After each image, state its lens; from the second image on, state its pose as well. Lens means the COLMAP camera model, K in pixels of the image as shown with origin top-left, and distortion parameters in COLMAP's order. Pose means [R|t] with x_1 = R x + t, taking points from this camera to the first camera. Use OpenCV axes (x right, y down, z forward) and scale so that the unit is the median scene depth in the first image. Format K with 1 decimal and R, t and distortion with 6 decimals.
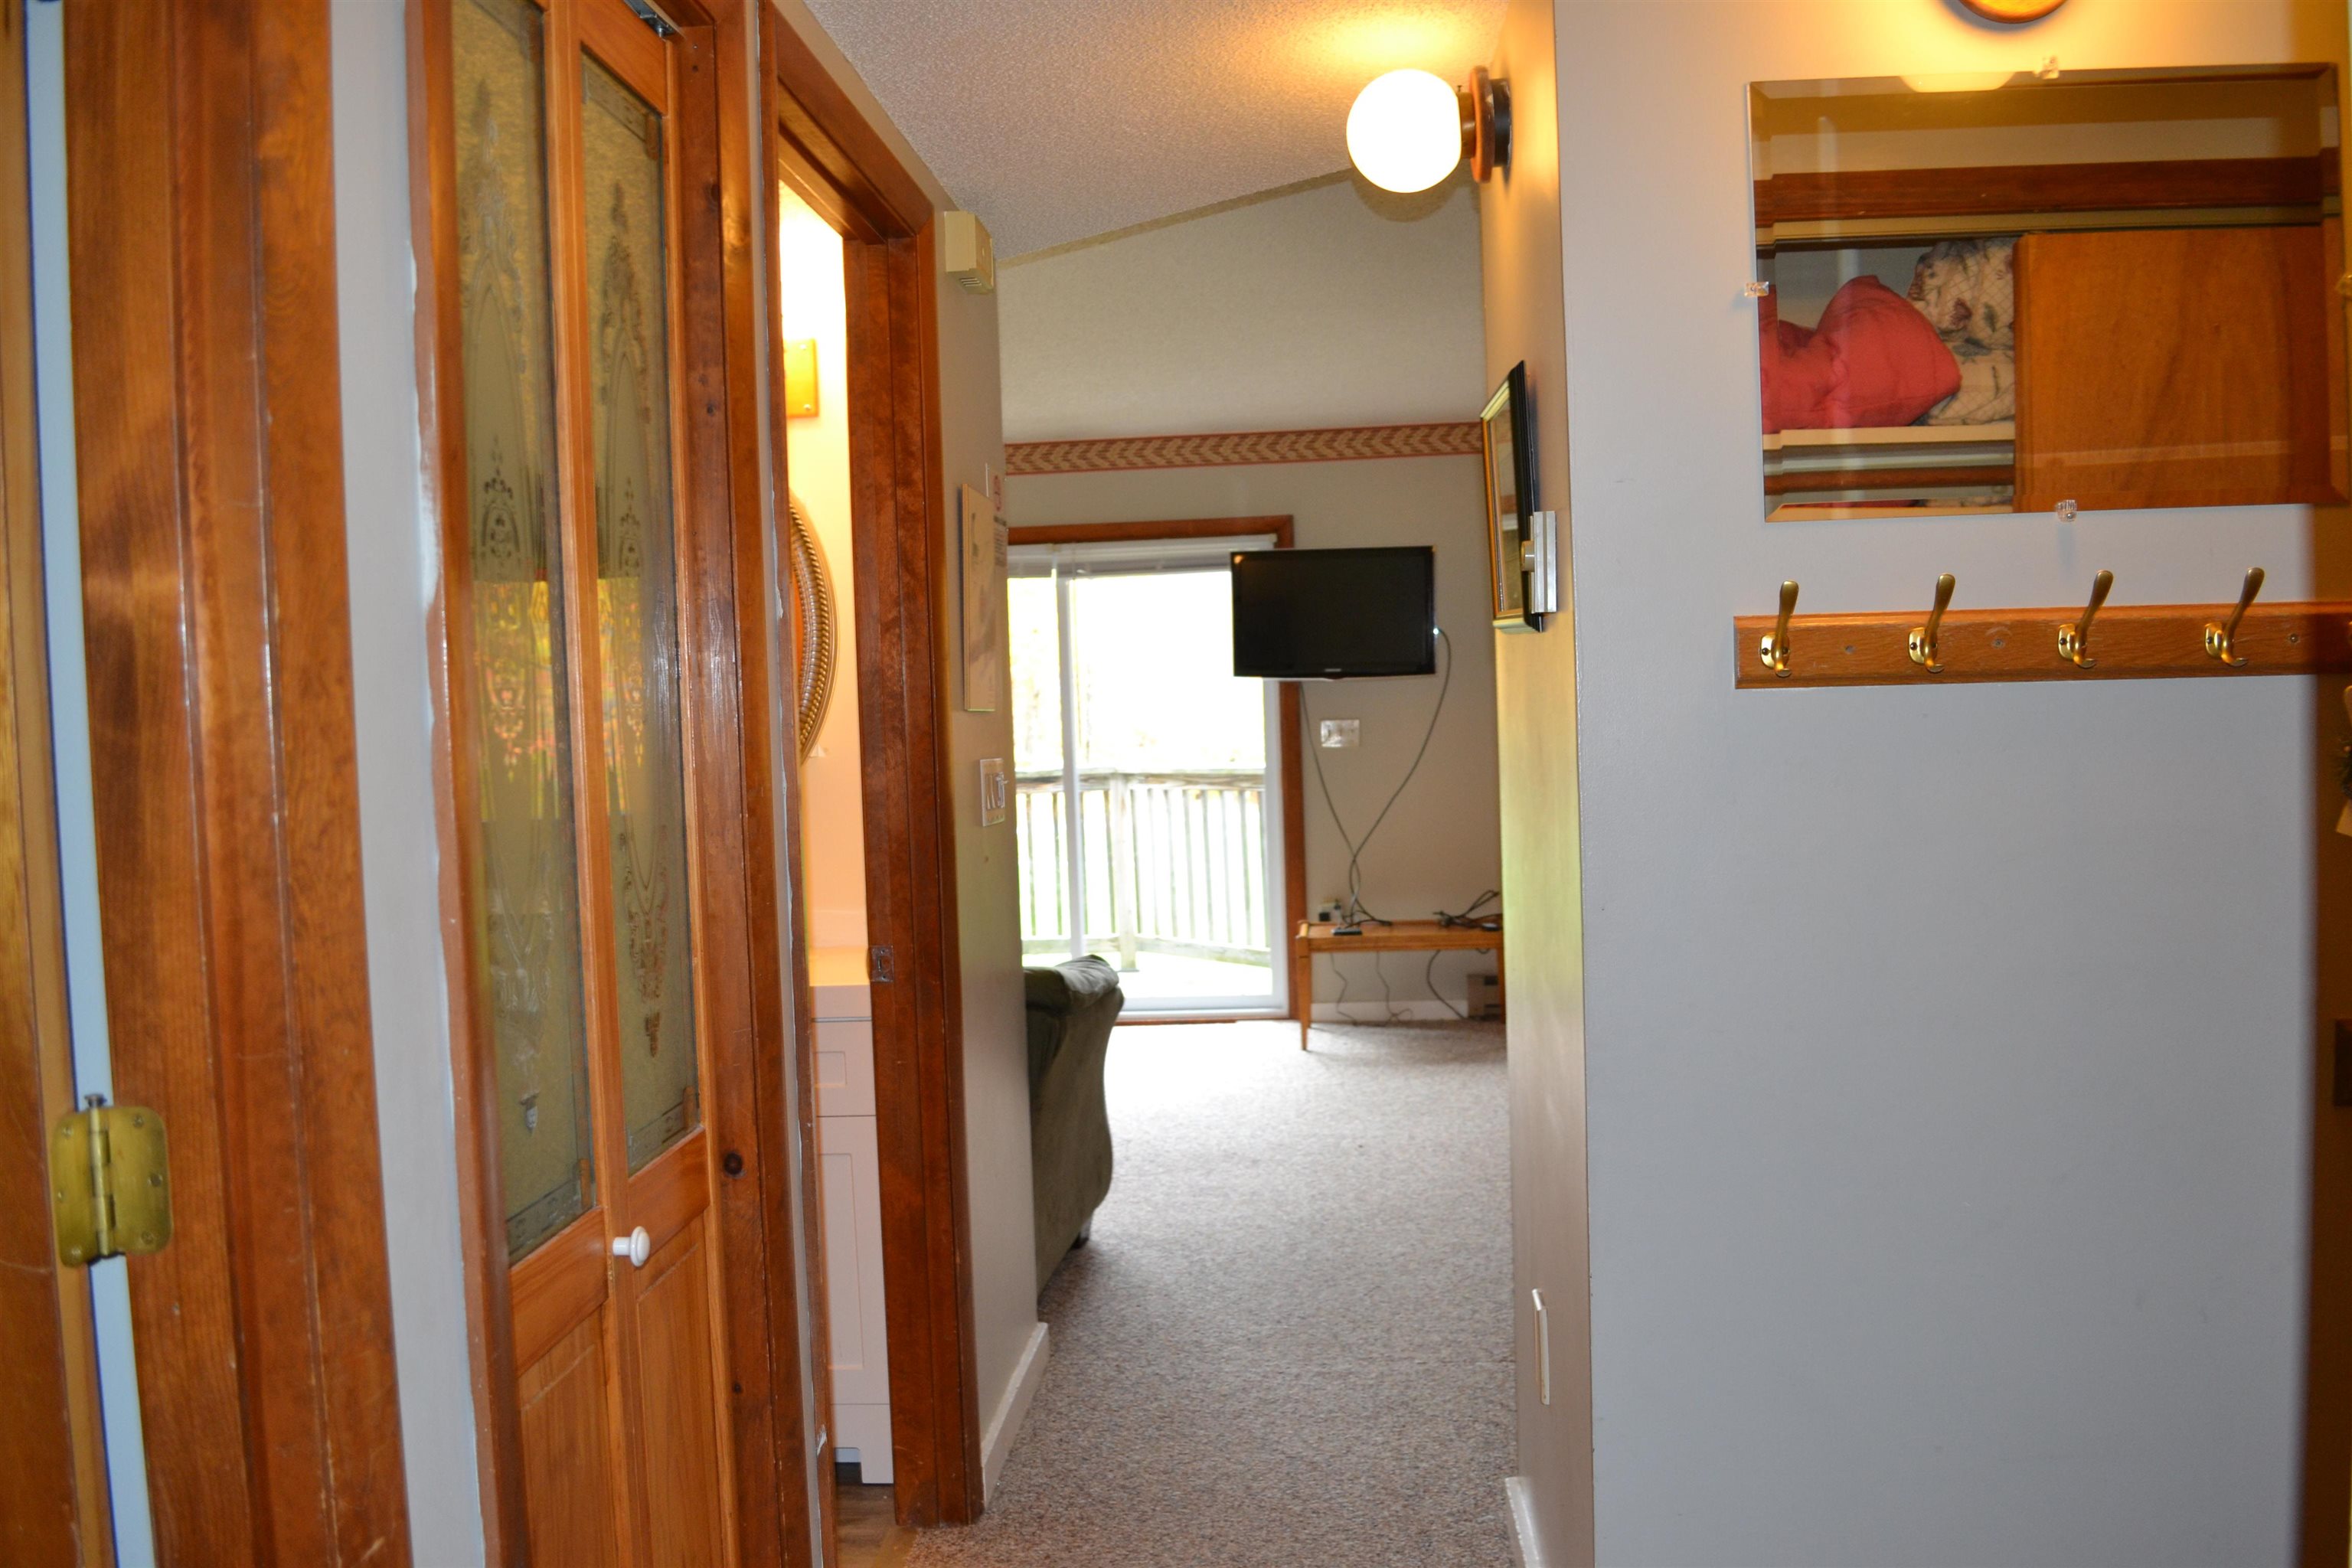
lens RADIAL K [[1871.5, 0, 1187.1], [0, 1871.5, 790.3], [0, 0, 1]] dist [-0.088278, 0.015683]
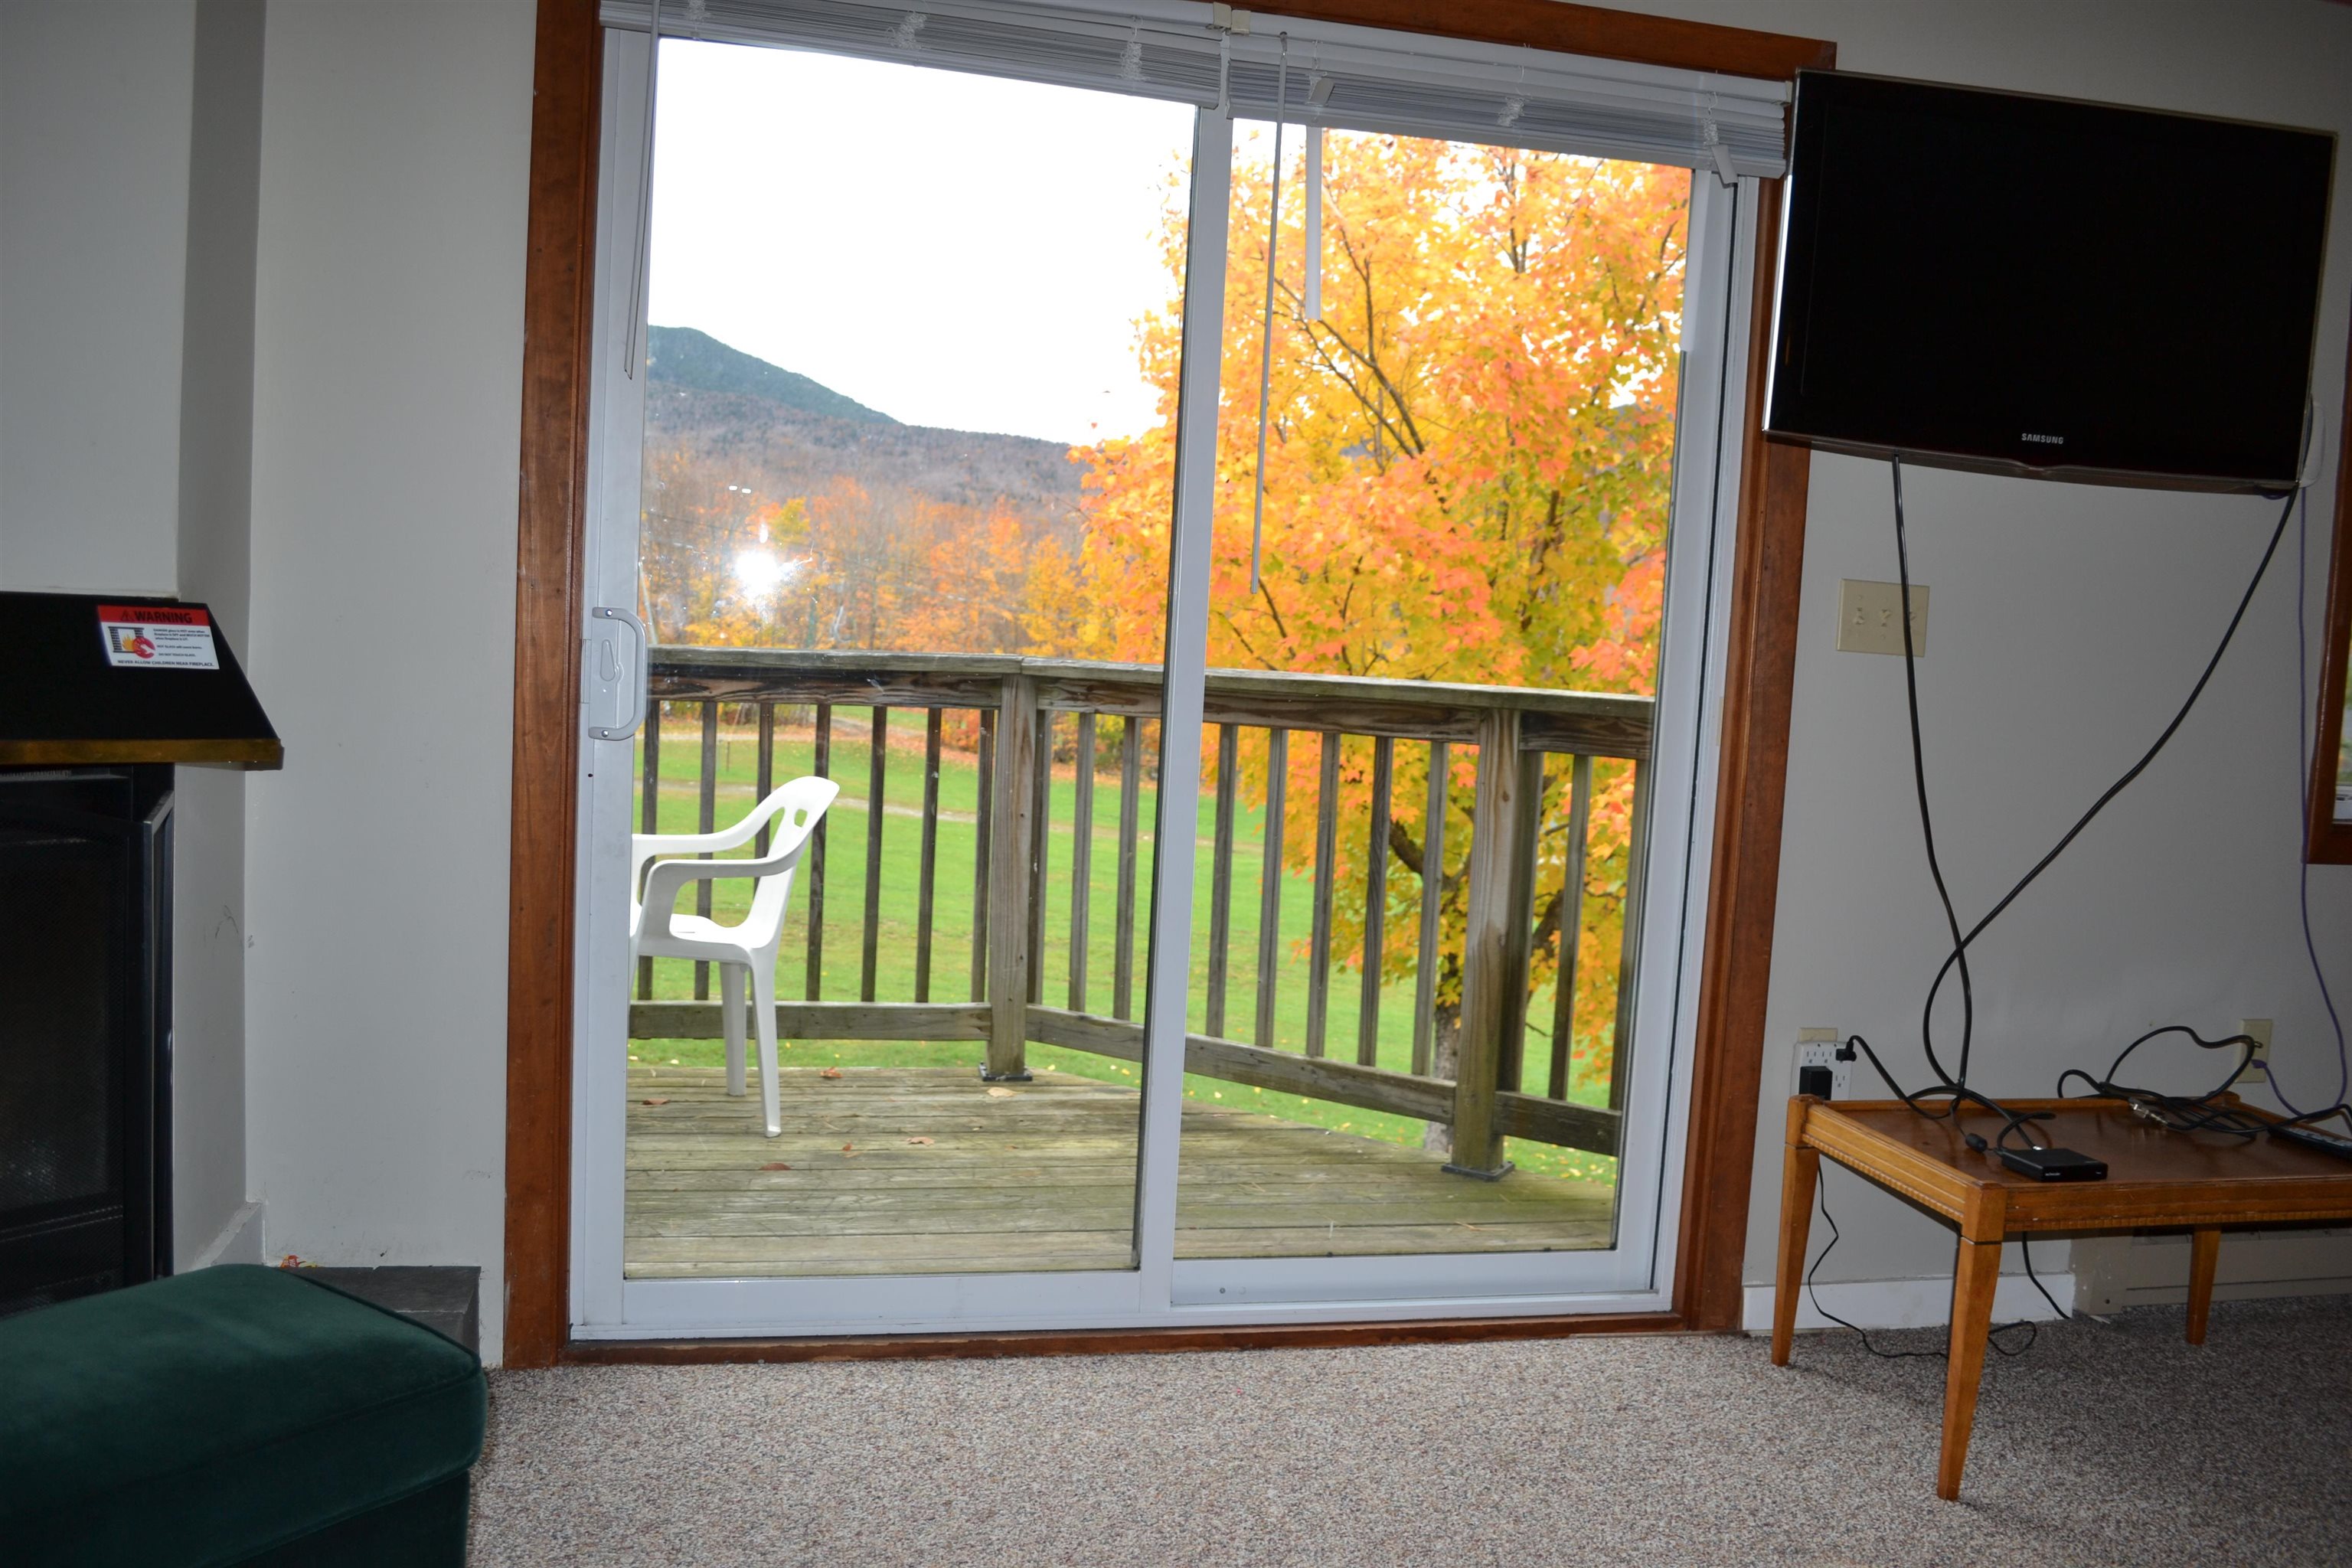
lens RADIAL K [[1871.5, 0, 1187.1], [0, 1871.5, 790.3], [0, 0, 1]] dist [-0.088278, 0.015683]
pose [[0.956393, 0.053346, 0.287170, -0.165898], [-0.065130, 0.997375, 0.031631, 0.002664], [-0.284729, -0.048955, 0.957357, 0.649107]]
